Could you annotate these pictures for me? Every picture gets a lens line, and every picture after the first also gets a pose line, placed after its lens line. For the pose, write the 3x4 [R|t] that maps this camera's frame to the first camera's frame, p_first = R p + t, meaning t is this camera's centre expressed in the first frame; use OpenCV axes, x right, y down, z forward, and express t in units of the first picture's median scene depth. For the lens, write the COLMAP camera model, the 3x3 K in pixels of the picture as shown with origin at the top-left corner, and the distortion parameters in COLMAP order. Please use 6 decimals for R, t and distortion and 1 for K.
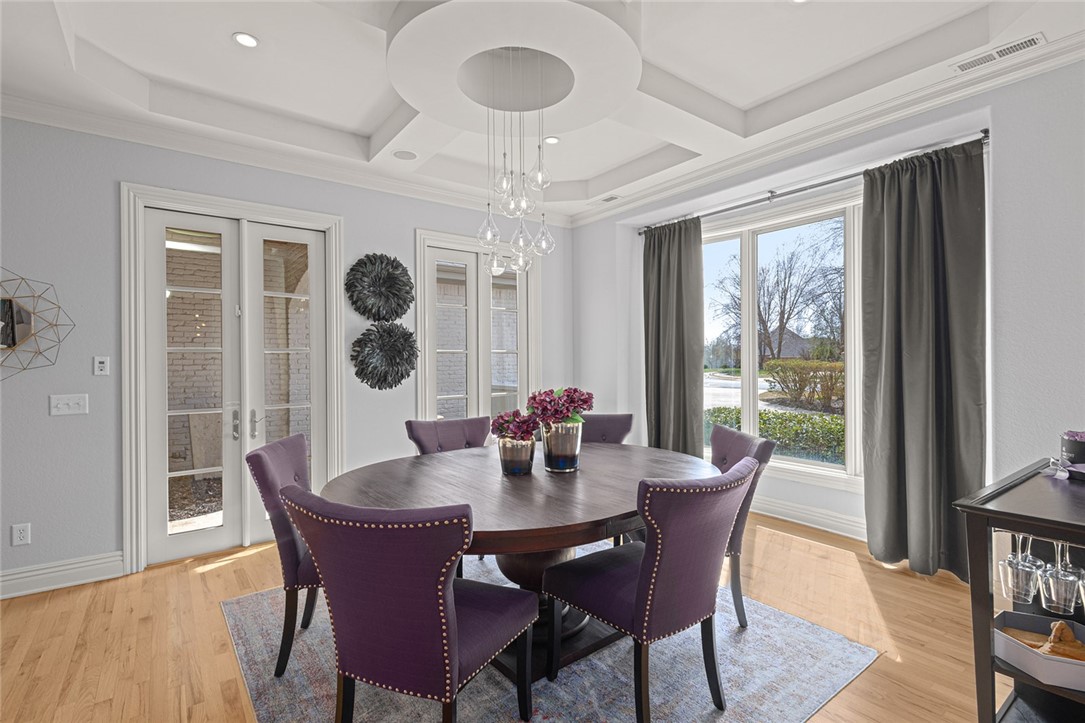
lens RADIAL K [[503.2, 0, 542.5], [0, 503.2, 361.5], [0, 0, 1]] dist [0.013417, -0.009690]
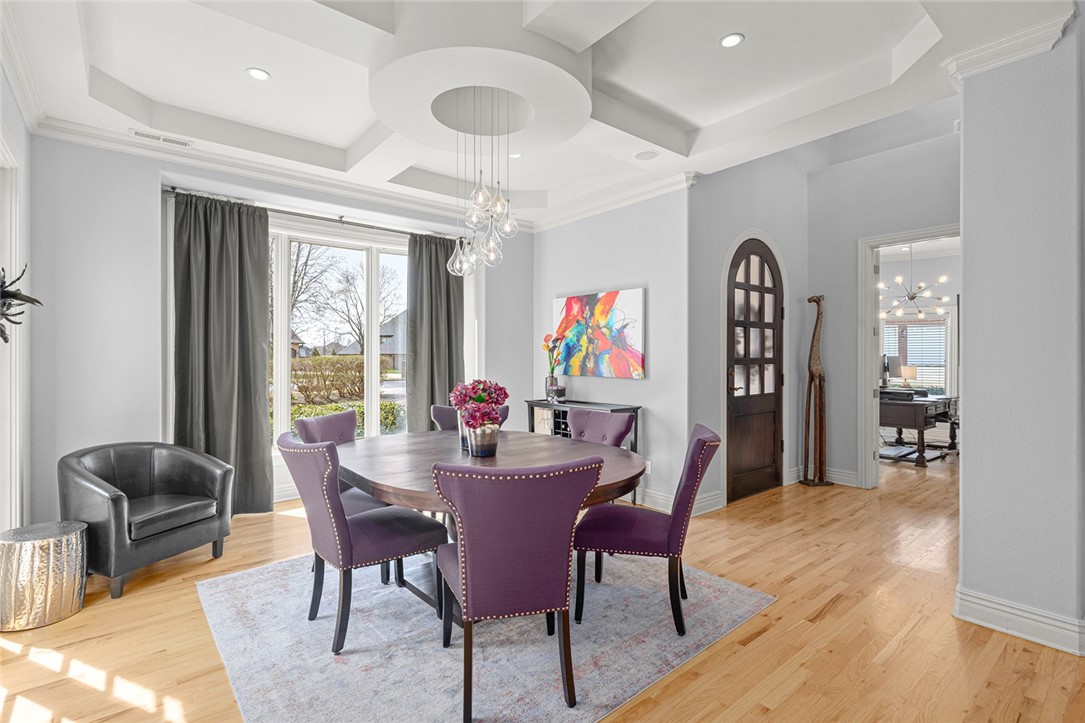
lens RADIAL K [[503.2, 0, 542.5], [0, 503.2, 361.5], [0, 0, 1]] dist [0.013417, -0.009690]
pose [[-0.040472, -0.000003, 0.999181, -0.745633], [0.002890, 0.999996, 0.000120, 0.005700], [-0.999176, 0.002892, -0.040472, 0.569860]]
